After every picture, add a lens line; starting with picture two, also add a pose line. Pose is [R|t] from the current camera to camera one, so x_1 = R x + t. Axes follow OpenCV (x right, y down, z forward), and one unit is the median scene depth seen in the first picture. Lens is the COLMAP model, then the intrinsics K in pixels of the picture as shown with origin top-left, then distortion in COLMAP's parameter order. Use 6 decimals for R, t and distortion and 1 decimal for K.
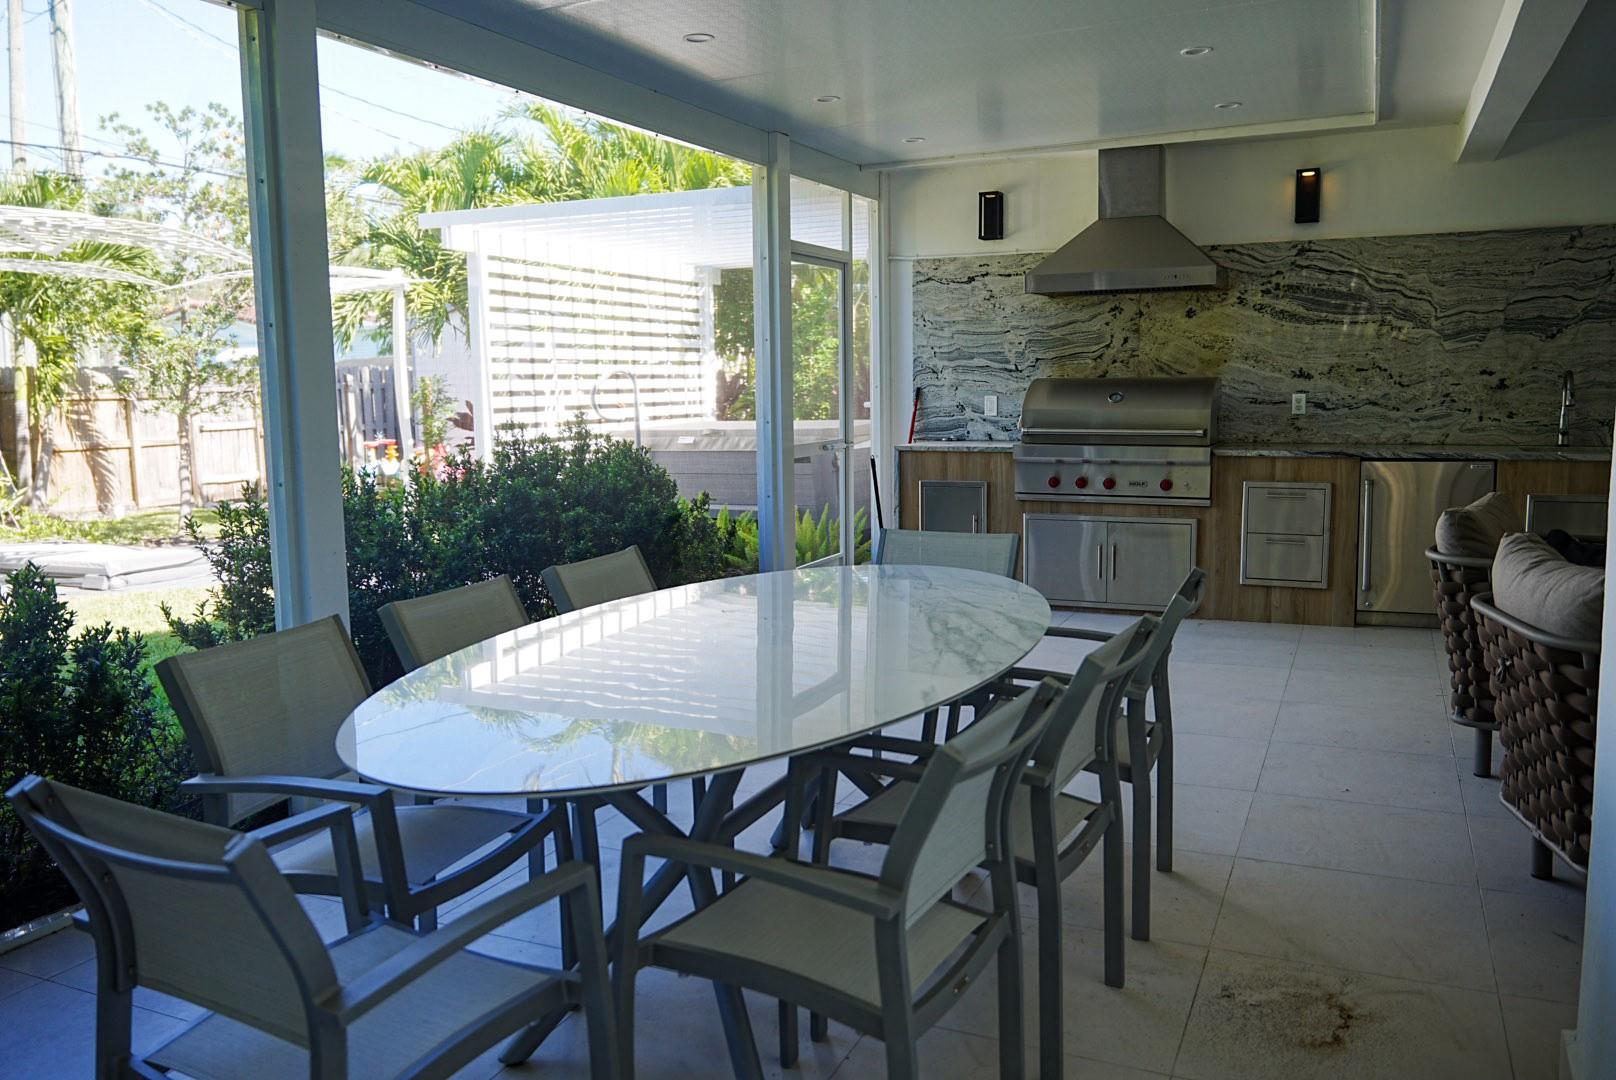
lens RADIAL K [[1276.2, 0, 807.9], [0, 1276.2, 496.7], [0, 0, 1]] dist [0.004497, 0.002808]
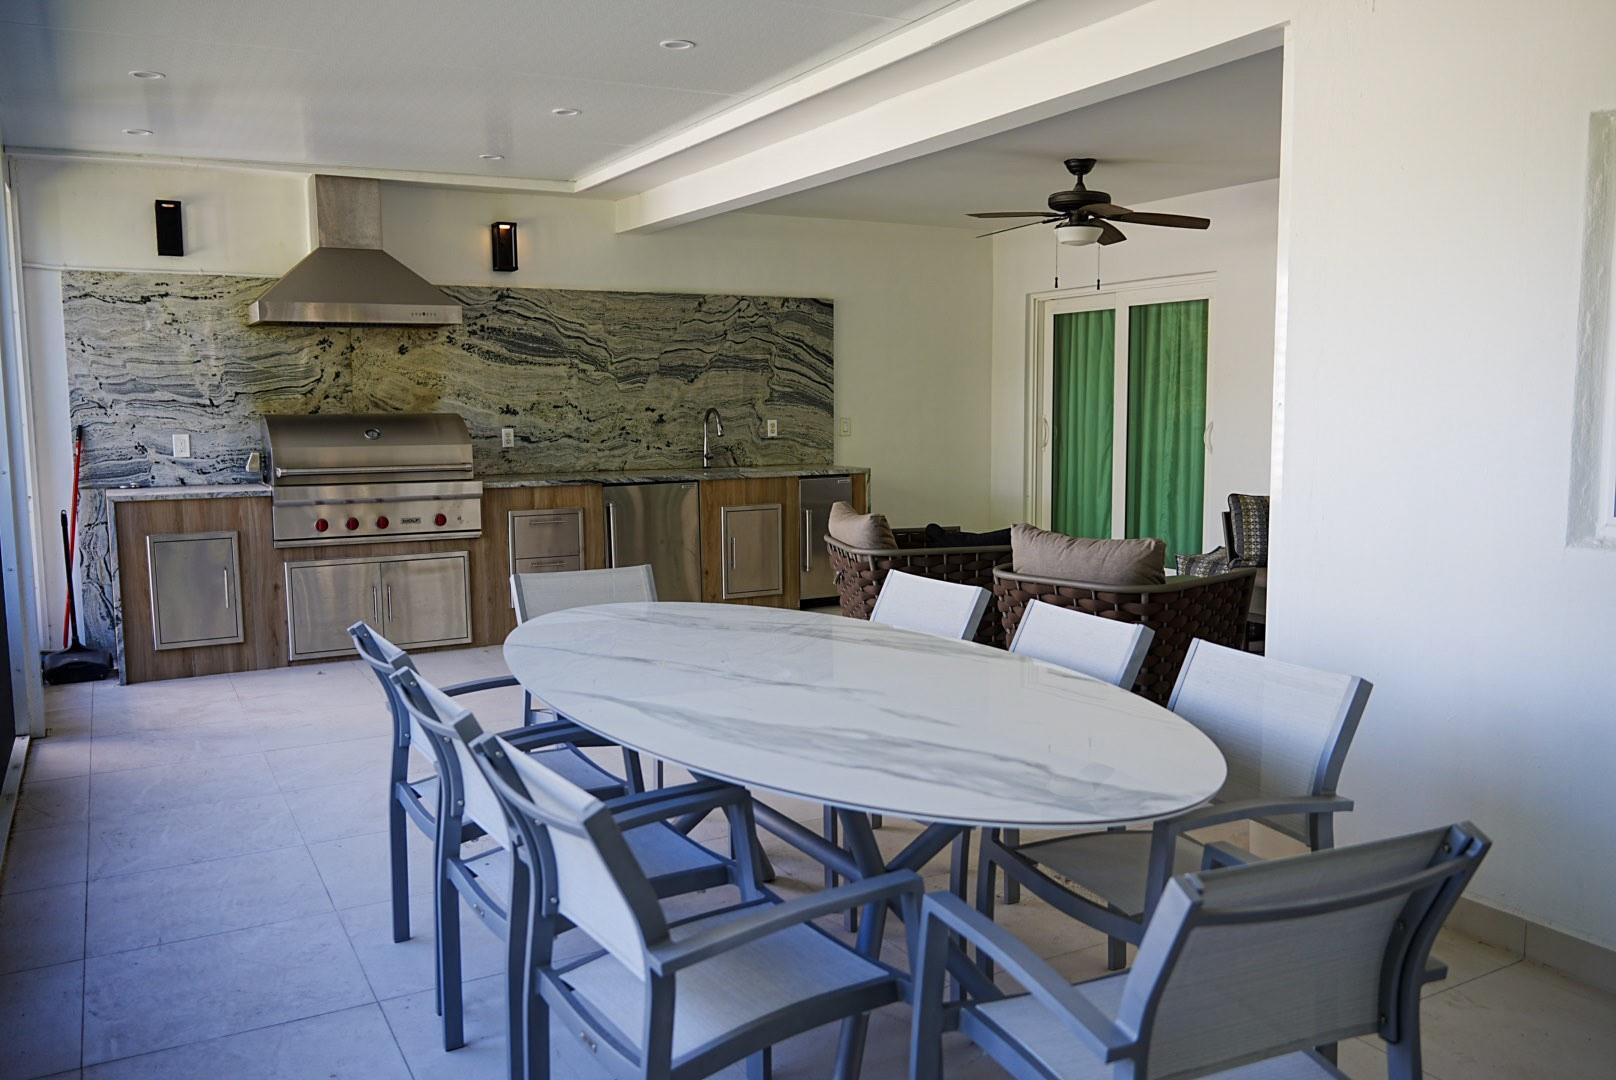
lens RADIAL K [[1276.2, 0, 807.9], [0, 1276.2, 496.7], [0, 0, 1]] dist [0.004497, 0.002808]
pose [[0.603592, -0.052353, 0.795573, -0.323999], [0.074222, 0.997198, 0.009311, -0.014262], [-0.793831, 0.053429, 0.605786, 0.146899]]
